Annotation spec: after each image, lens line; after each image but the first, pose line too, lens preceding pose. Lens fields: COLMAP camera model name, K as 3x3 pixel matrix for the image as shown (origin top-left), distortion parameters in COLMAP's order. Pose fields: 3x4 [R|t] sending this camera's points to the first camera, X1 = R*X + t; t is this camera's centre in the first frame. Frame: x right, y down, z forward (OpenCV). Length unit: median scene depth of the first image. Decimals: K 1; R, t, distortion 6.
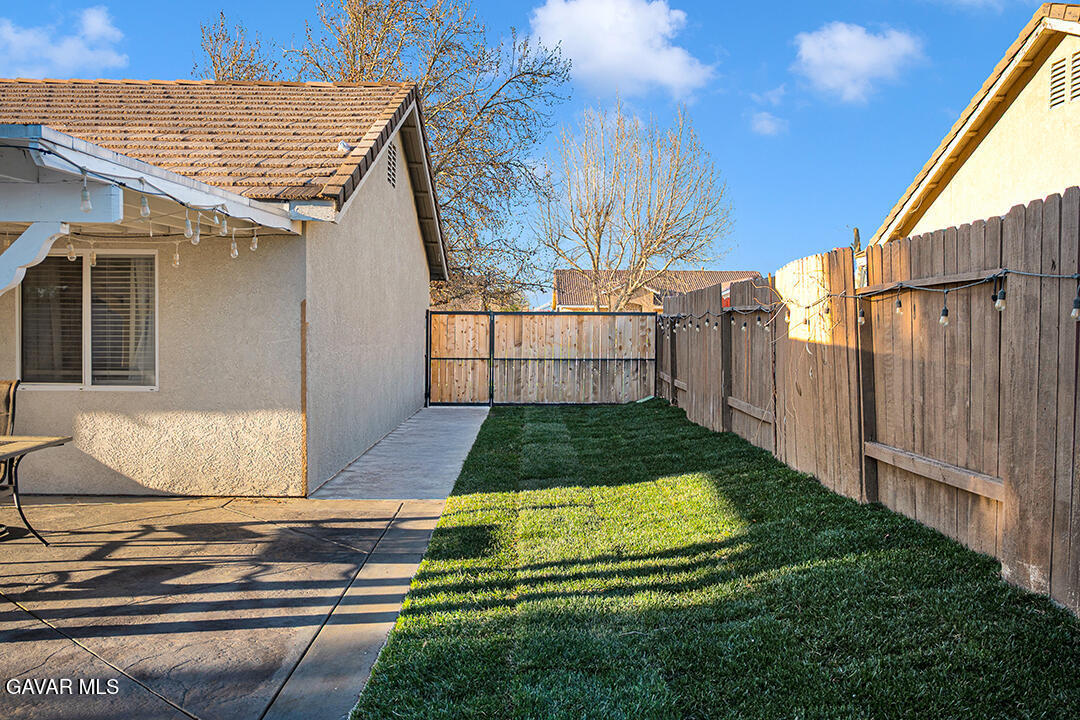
lens RADIAL K [[959.5, 0, 540.0], [0, 959.5, 360.0], [0, 0, 1]] dist [-0.001562, -0.000245]
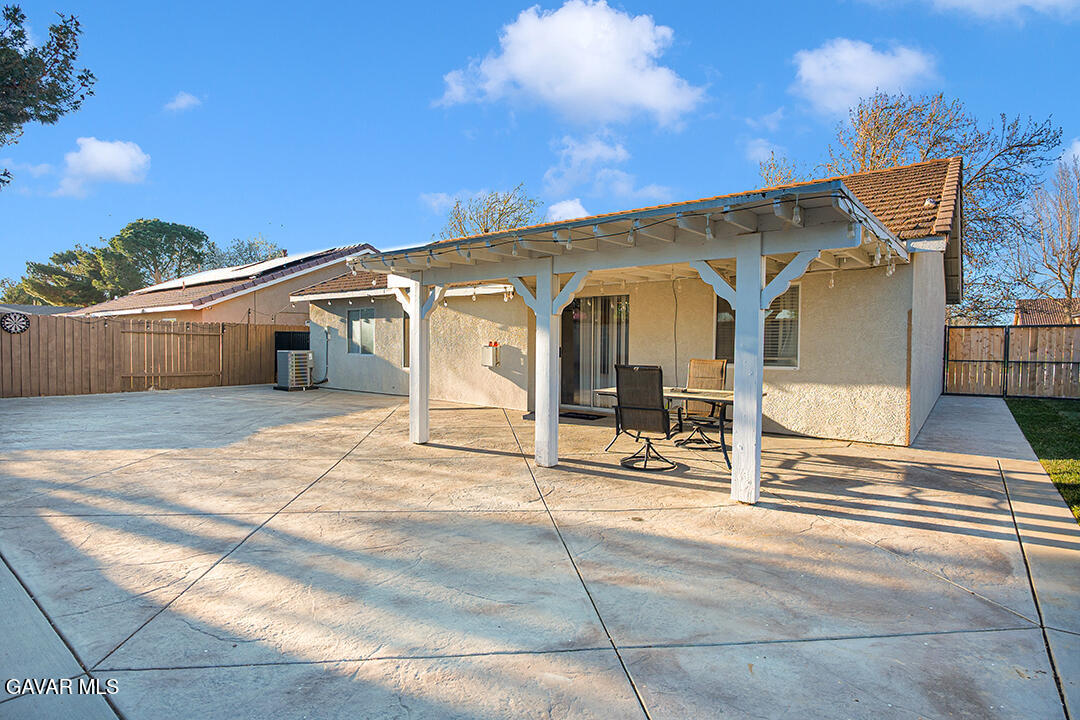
lens RADIAL K [[552.6, 0, 520.0], [0, 552.6, 361.2], [0, 0, 1]] dist [-0.003030, 0.002754]
pose [[0.770690, 0.014497, -0.637045, -0.212243], [-0.020904, 0.999778, -0.002537, 0.037005], [0.636867, 0.015272, 0.770822, -0.008039]]
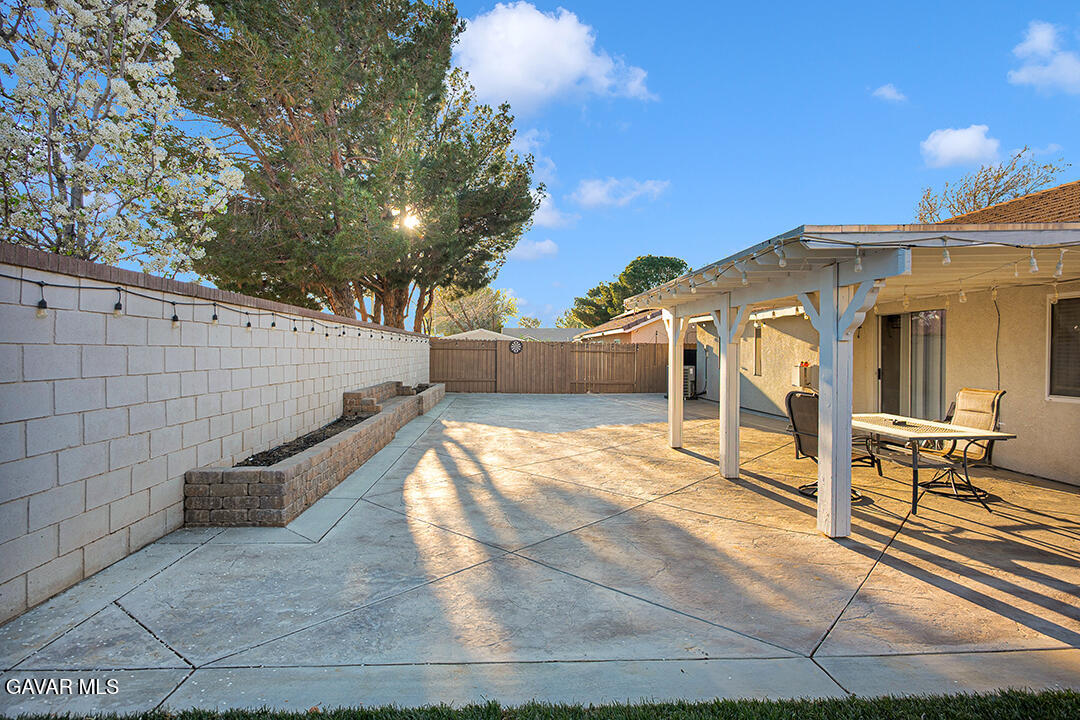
lens RADIAL K [[555.9, 0, 540.0], [0, 555.9, 360.0], [0, 0, 1]] dist [0.005711, 0.001067]
pose [[0.042195, 0.004979, -0.999097, 0.251333], [-0.036846, 0.999315, 0.003424, -0.001623], [0.998430, 0.036668, 0.042350, 0.317339]]
